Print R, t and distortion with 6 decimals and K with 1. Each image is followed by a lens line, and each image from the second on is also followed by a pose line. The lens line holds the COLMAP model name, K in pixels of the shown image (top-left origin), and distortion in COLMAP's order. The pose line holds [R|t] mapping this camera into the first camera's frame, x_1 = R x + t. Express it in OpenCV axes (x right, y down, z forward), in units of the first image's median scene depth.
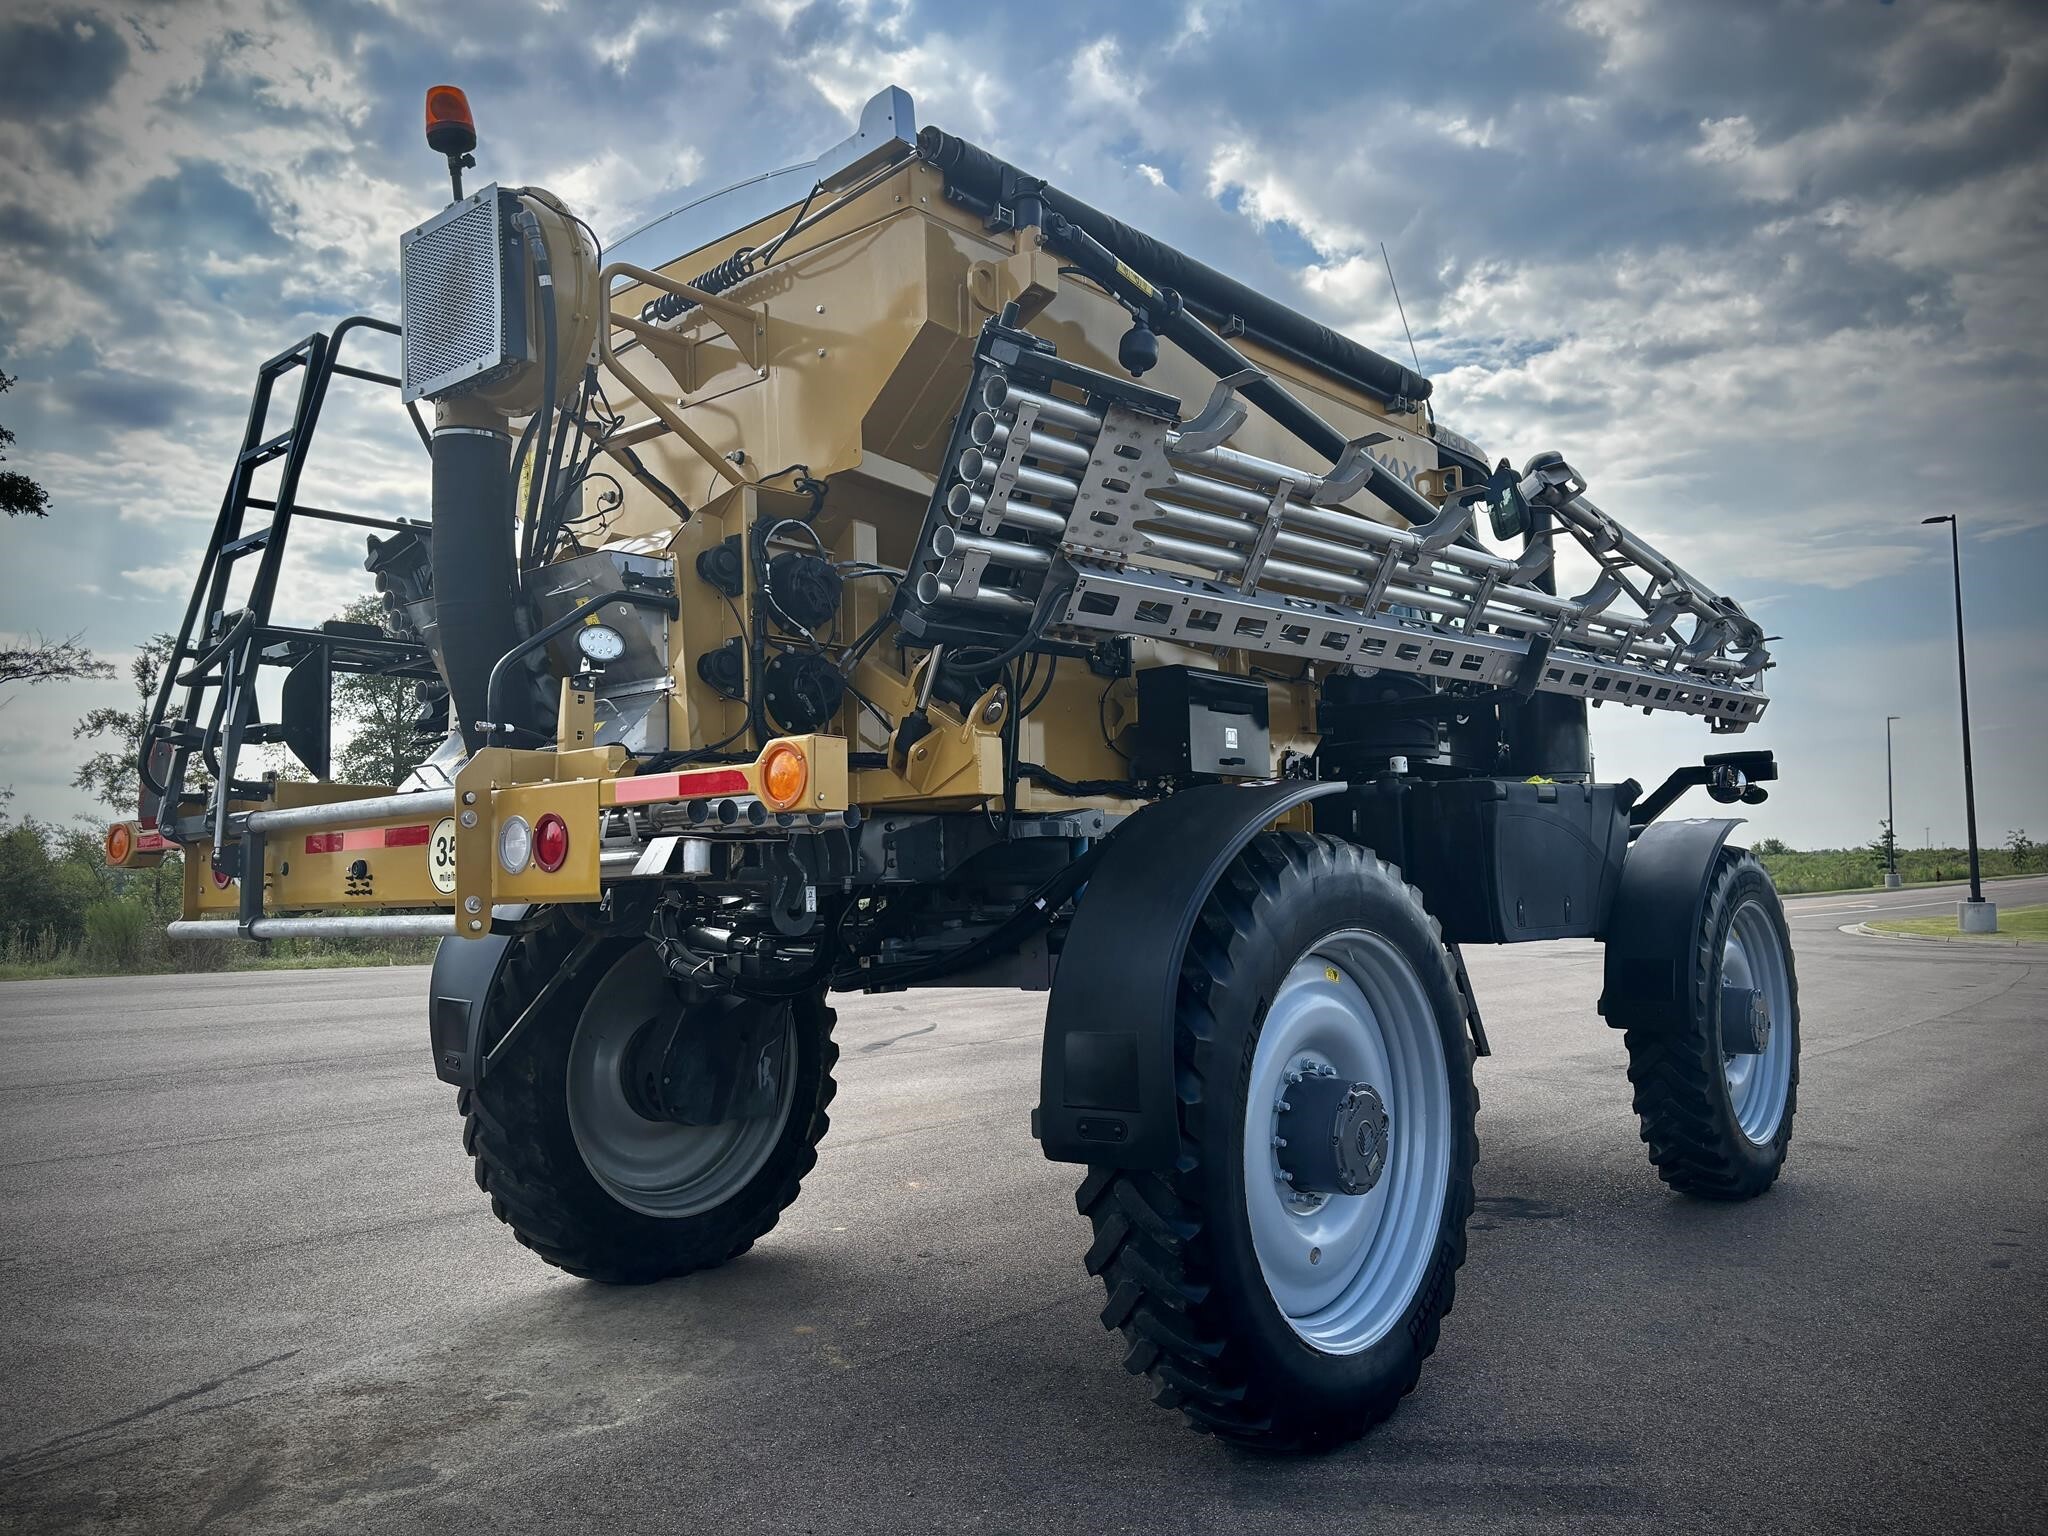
lens RADIAL K [[1715.4, 0, 996.6], [0, 1715.4, 766.5], [0, 0, 1]] dist [0.101145, -0.000181]
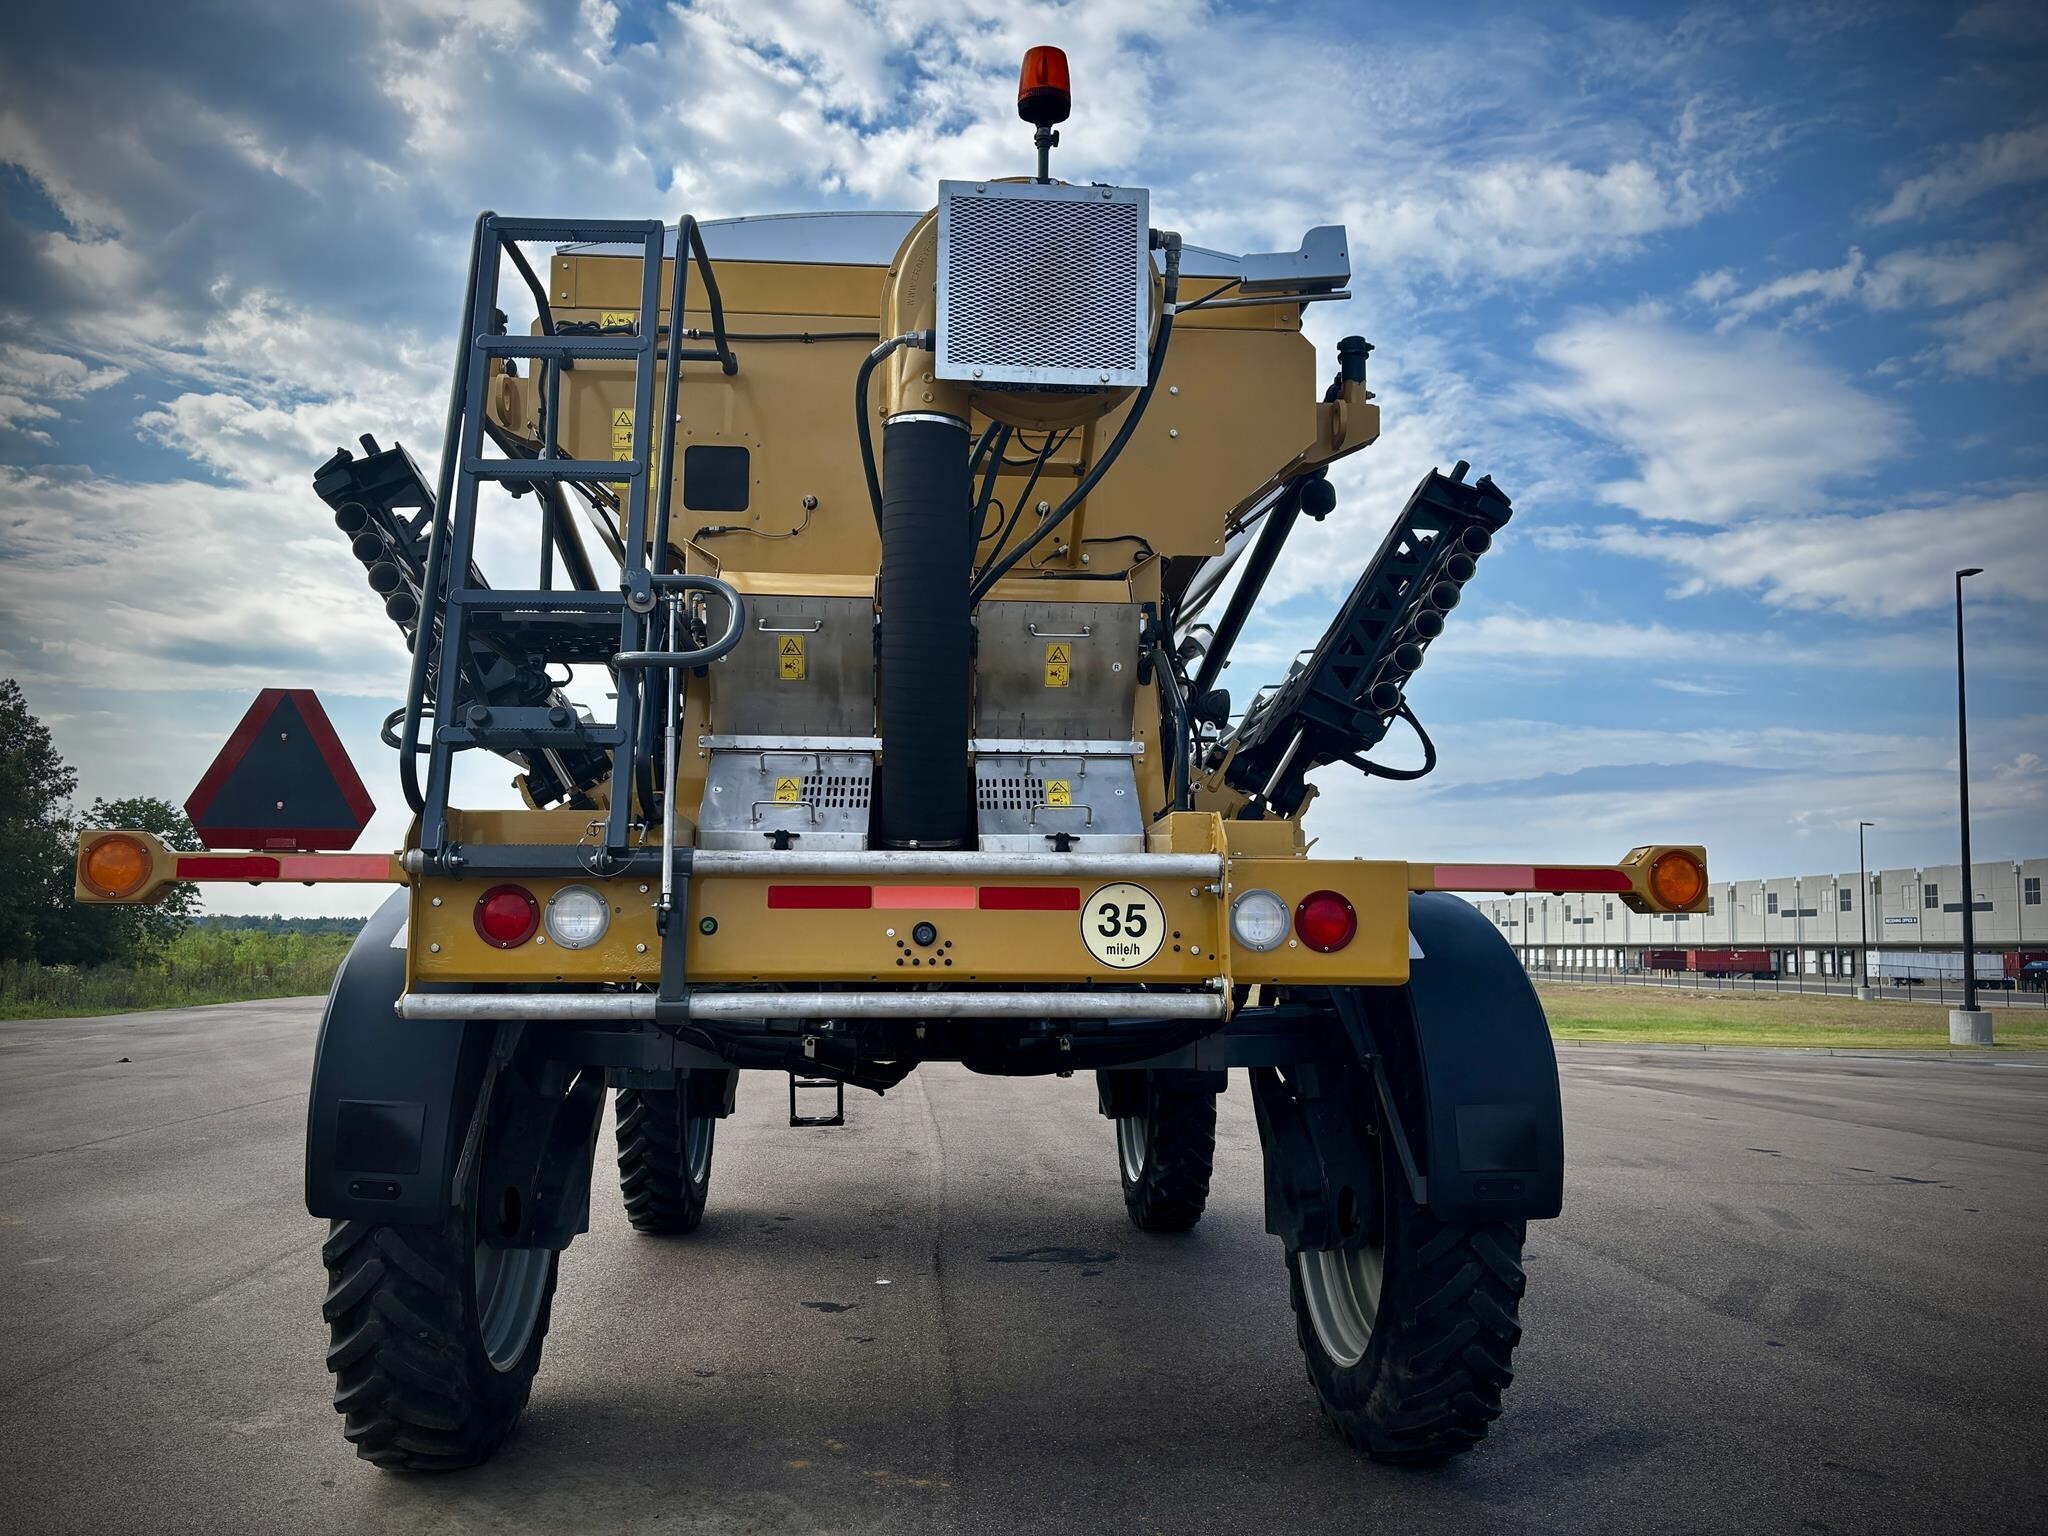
lens RADIAL K [[1721.8, 0, 1026.6], [0, 1721.8, 763.7], [0, 0, 1]] dist [0.124852, -0.104605]
pose [[0.681469, 0.102791, 0.724593, -0.729126], [-0.072154, 0.994700, -0.073249, 0.027150], [-0.728282, -0.002365, 0.685274, 0.311556]]
